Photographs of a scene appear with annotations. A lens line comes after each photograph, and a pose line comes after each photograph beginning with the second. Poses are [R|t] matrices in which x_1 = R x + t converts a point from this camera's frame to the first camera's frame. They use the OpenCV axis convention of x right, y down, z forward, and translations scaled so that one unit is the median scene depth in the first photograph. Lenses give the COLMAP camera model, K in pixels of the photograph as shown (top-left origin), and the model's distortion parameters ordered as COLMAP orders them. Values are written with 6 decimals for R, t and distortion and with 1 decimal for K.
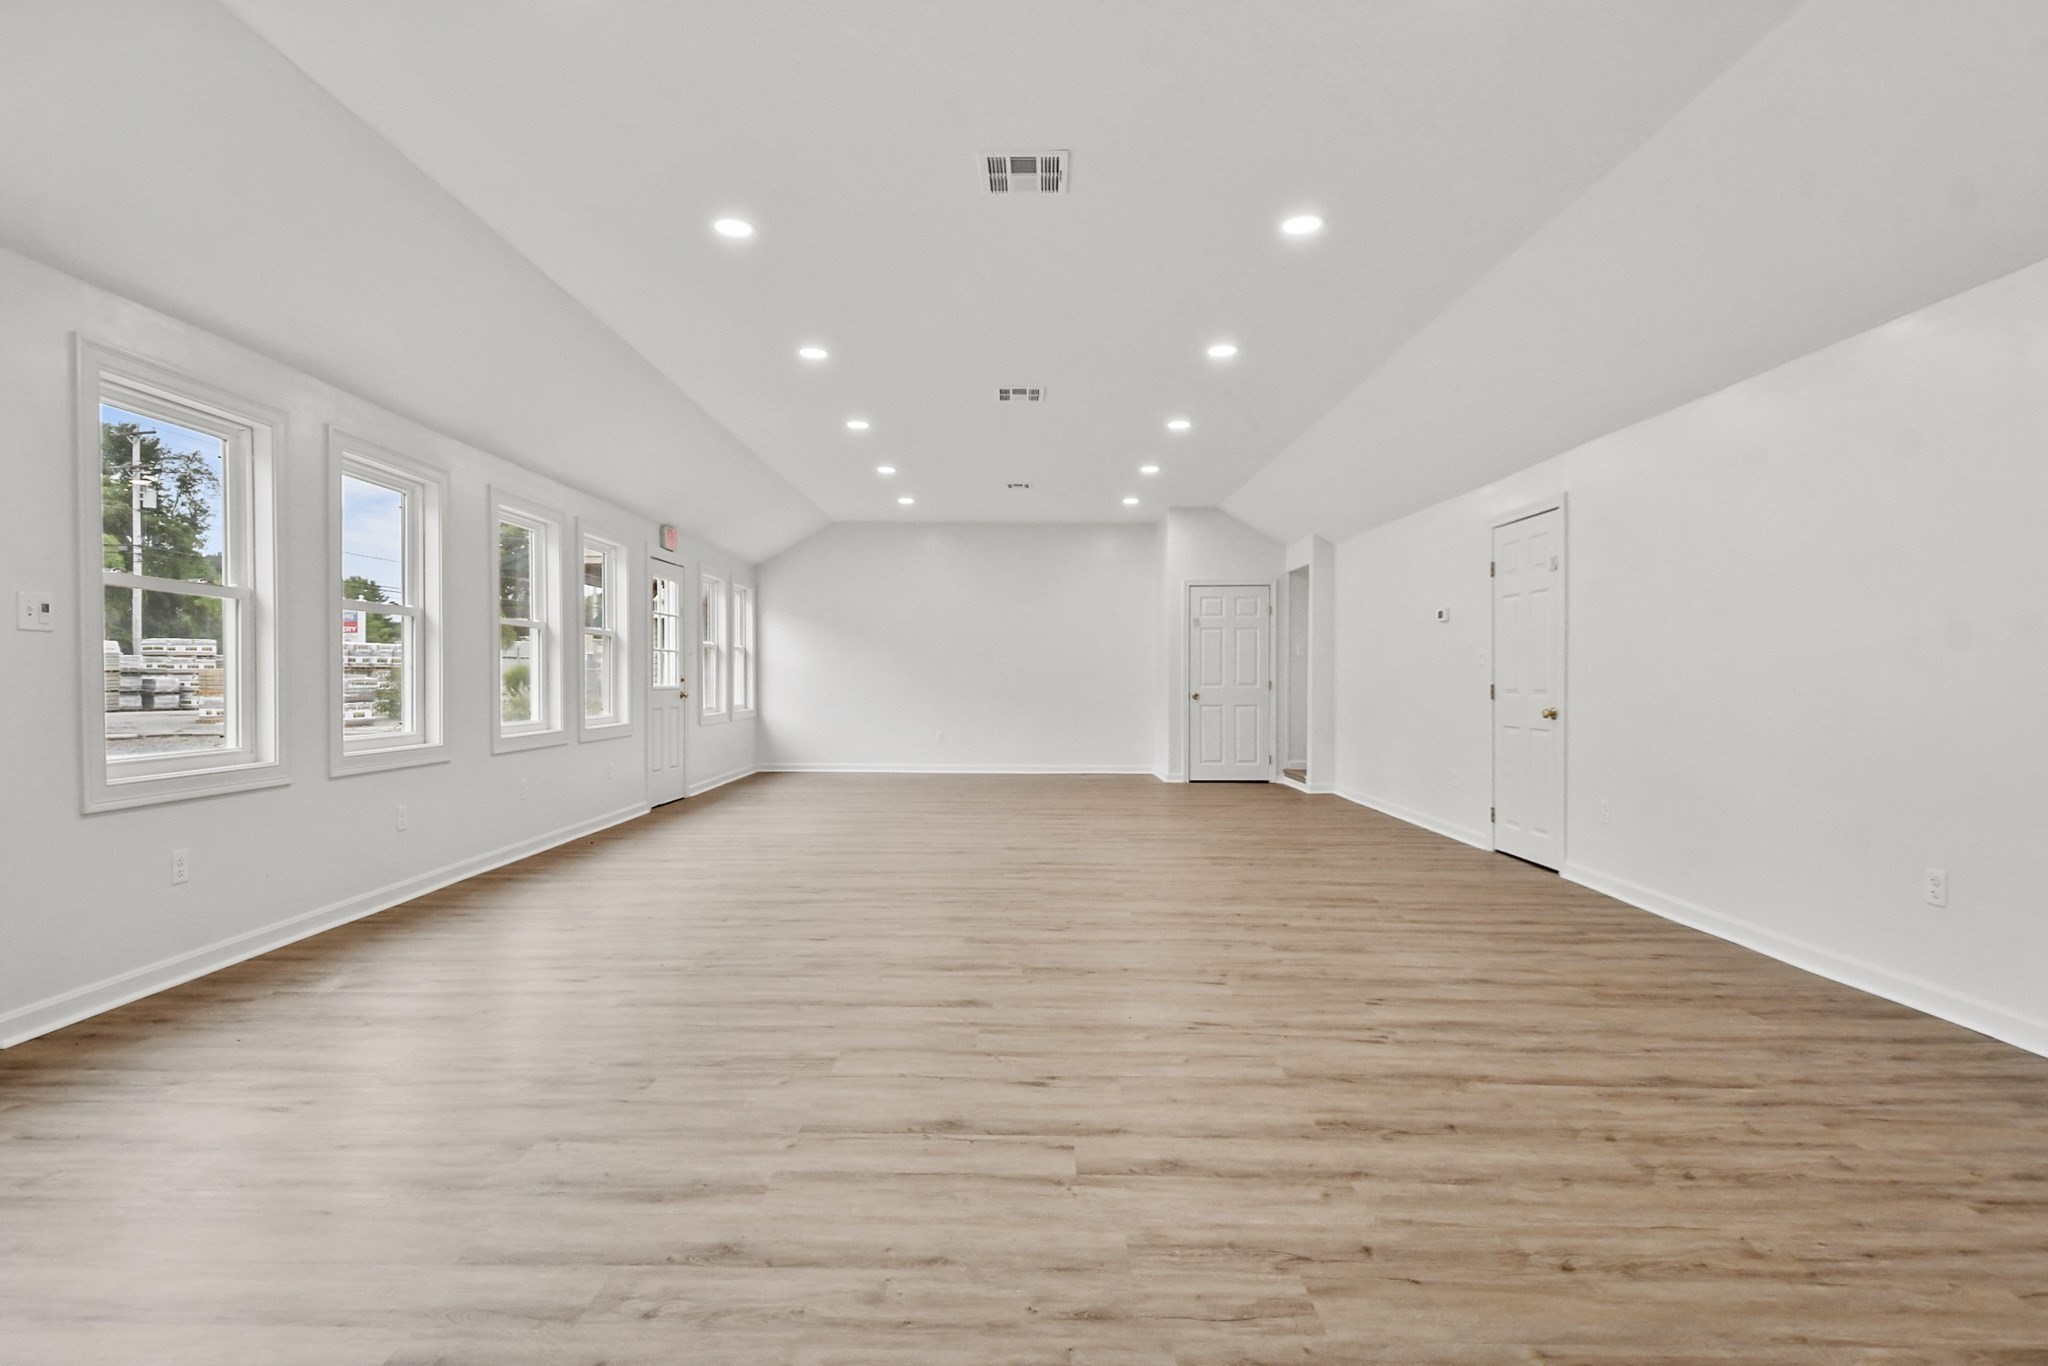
lens RADIAL K [[1024.0, 0, 1014.4], [0, 1024.0, 682.2], [0, 0, 1]] dist [0.032465, -0.021622]
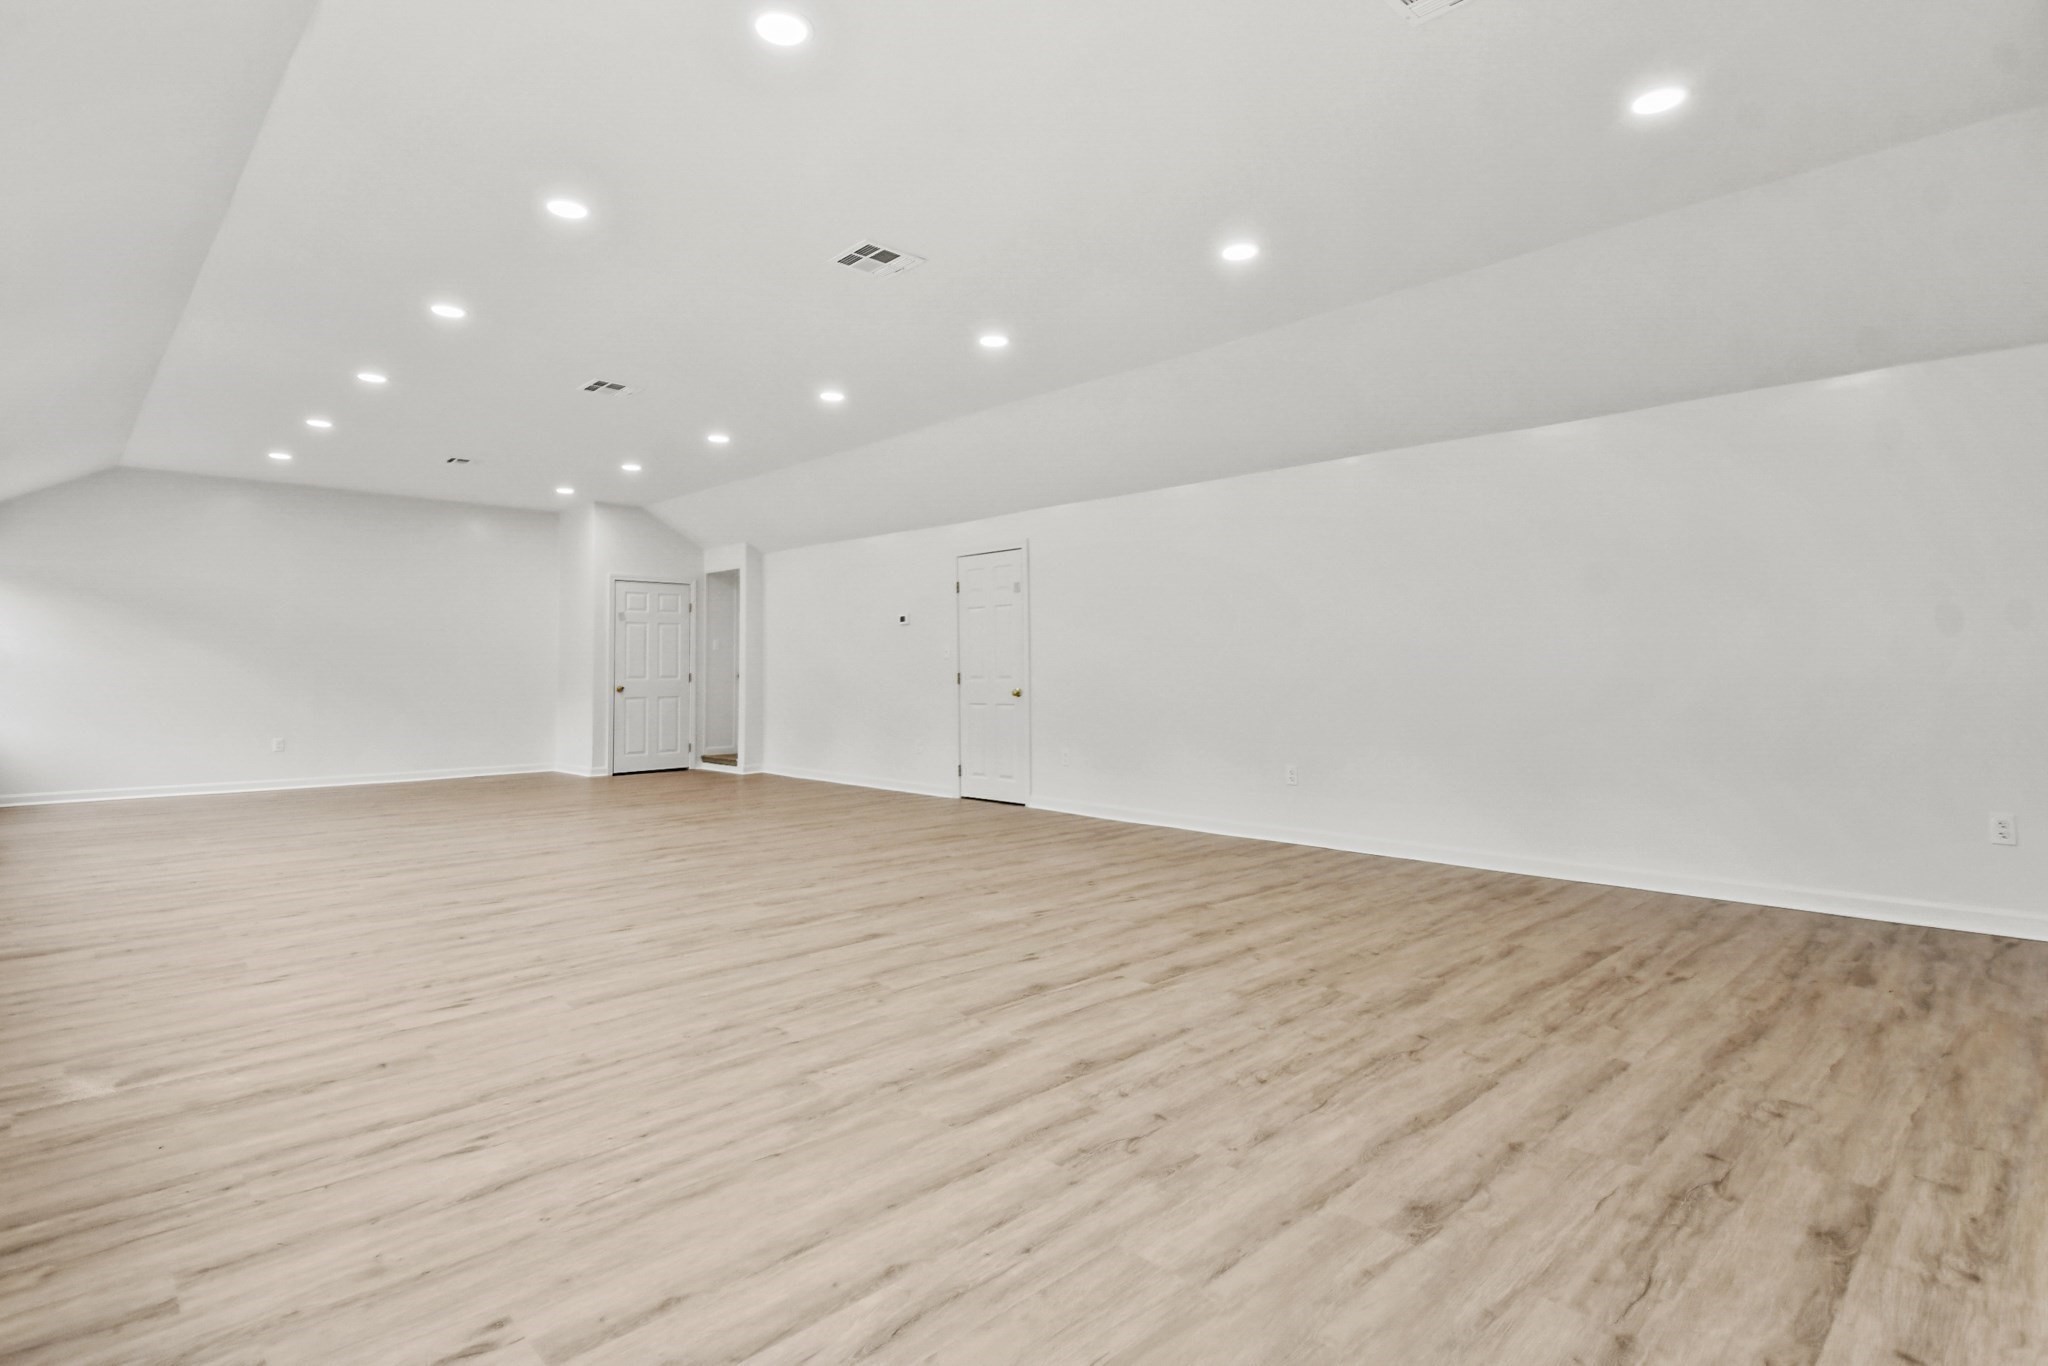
lens RADIAL K [[1024.0, 0, 972.9], [0, 1024.0, 674.5], [0, 0, 1]] dist [0.032465, -0.021622]
pose [[0.723727, -0.006579, 0.690055, -0.928830], [0.009905, 0.999951, -0.000854, 0.010404], [-0.690015, 0.007453, 0.723757, 0.055131]]
